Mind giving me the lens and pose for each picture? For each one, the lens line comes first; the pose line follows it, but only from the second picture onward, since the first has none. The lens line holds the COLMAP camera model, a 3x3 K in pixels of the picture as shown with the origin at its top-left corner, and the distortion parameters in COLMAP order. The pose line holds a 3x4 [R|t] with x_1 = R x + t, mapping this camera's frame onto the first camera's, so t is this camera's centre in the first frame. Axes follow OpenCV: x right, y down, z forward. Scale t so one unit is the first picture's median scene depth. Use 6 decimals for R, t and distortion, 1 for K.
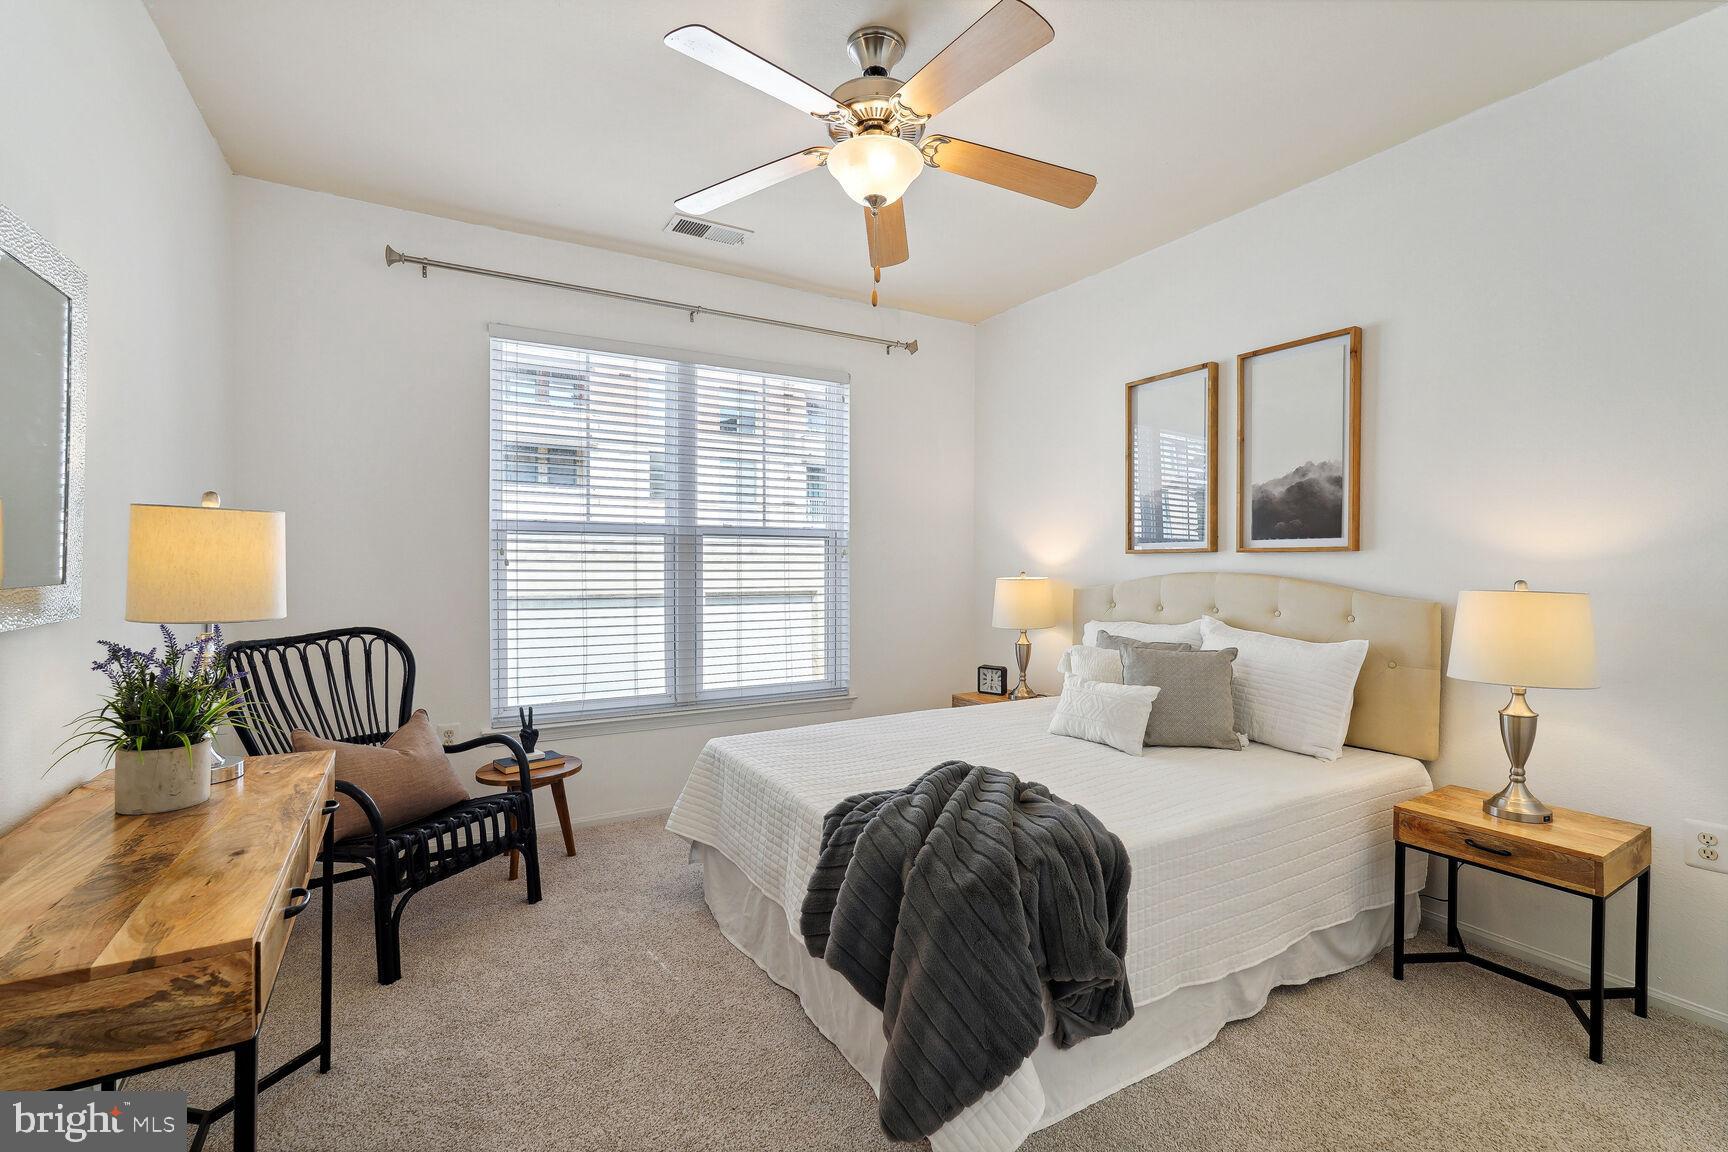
lens RADIAL K [[767.8, 0, 859.3], [0, 767.8, 572.0], [0, 0, 1]] dist [0.000388, 0.000042]
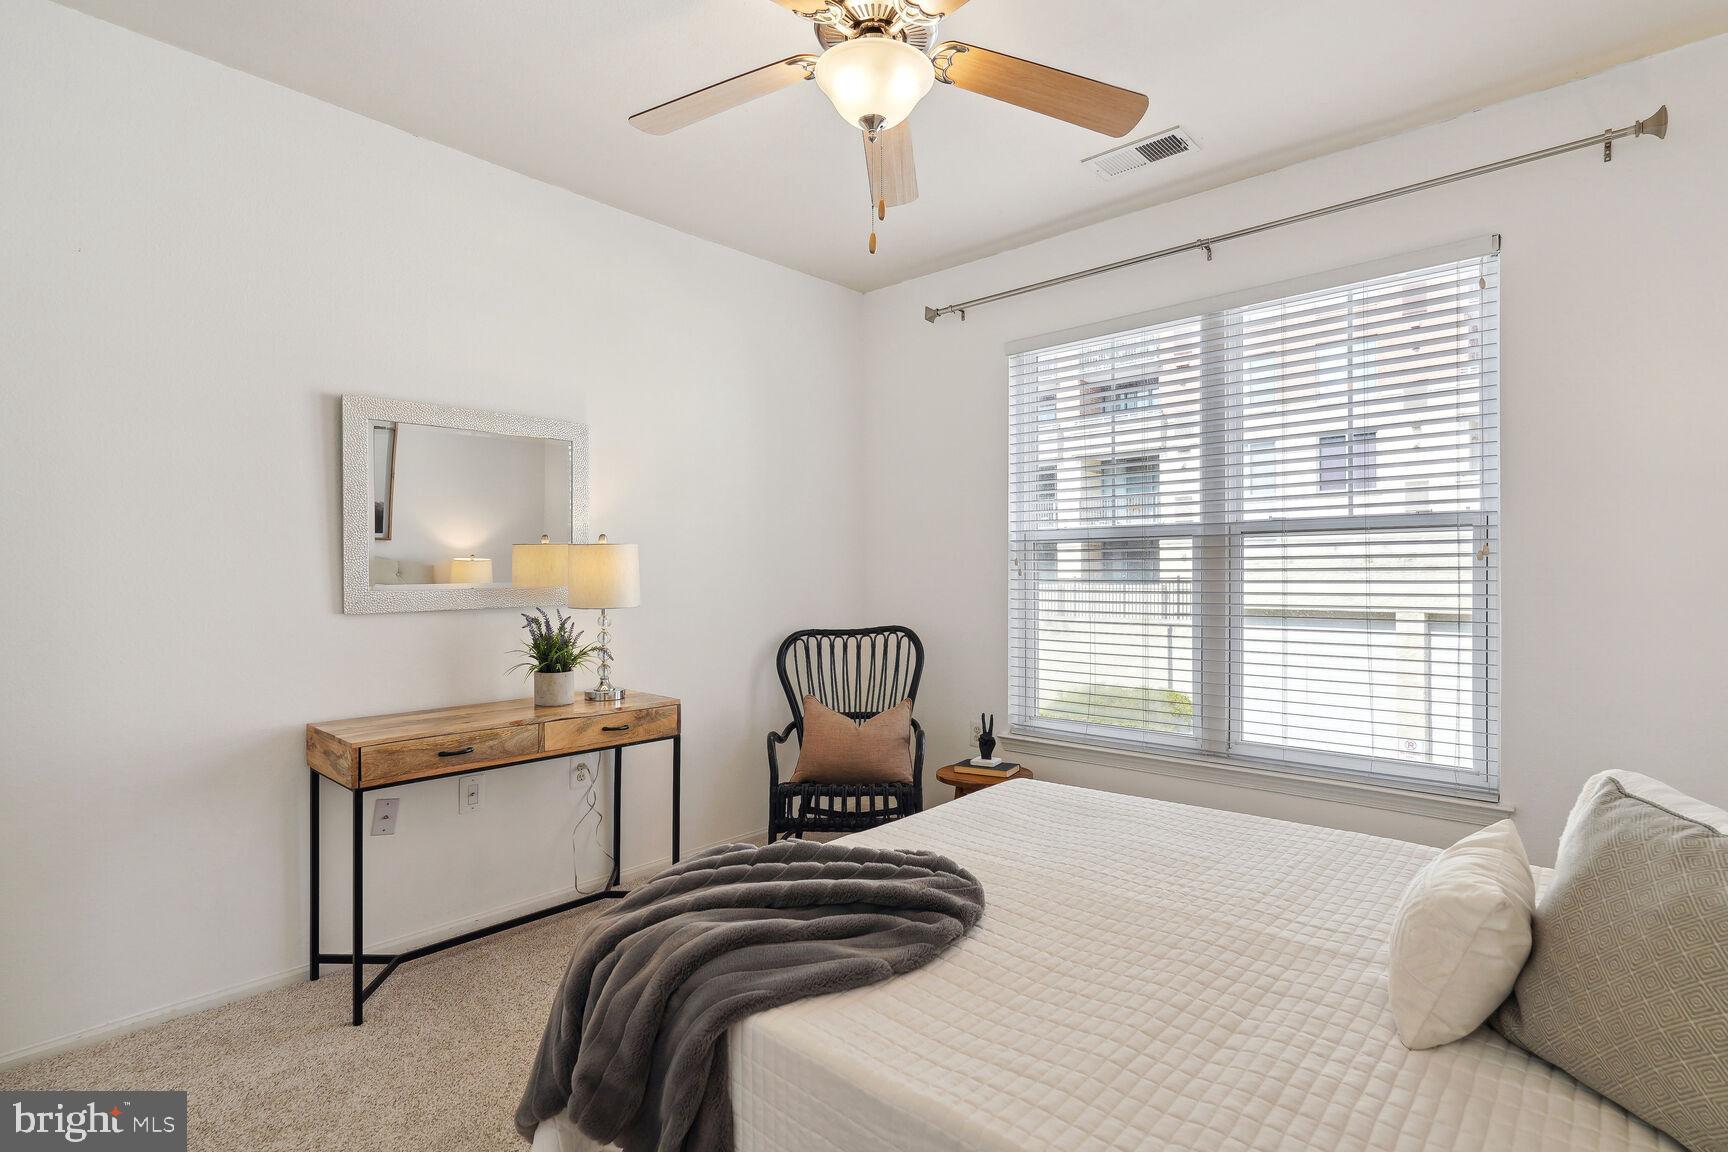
lens RADIAL K [[856.2, 0, 863.4], [0, 856.2, 565.4], [0, 0, 1]] dist [0.016313, 0.000058]
pose [[0.311123, -0.014415, -0.950260, 0.476337], [-0.005851, 0.999837, -0.017083, -0.000528], [0.950352, 0.010875, 0.310988, 0.387521]]
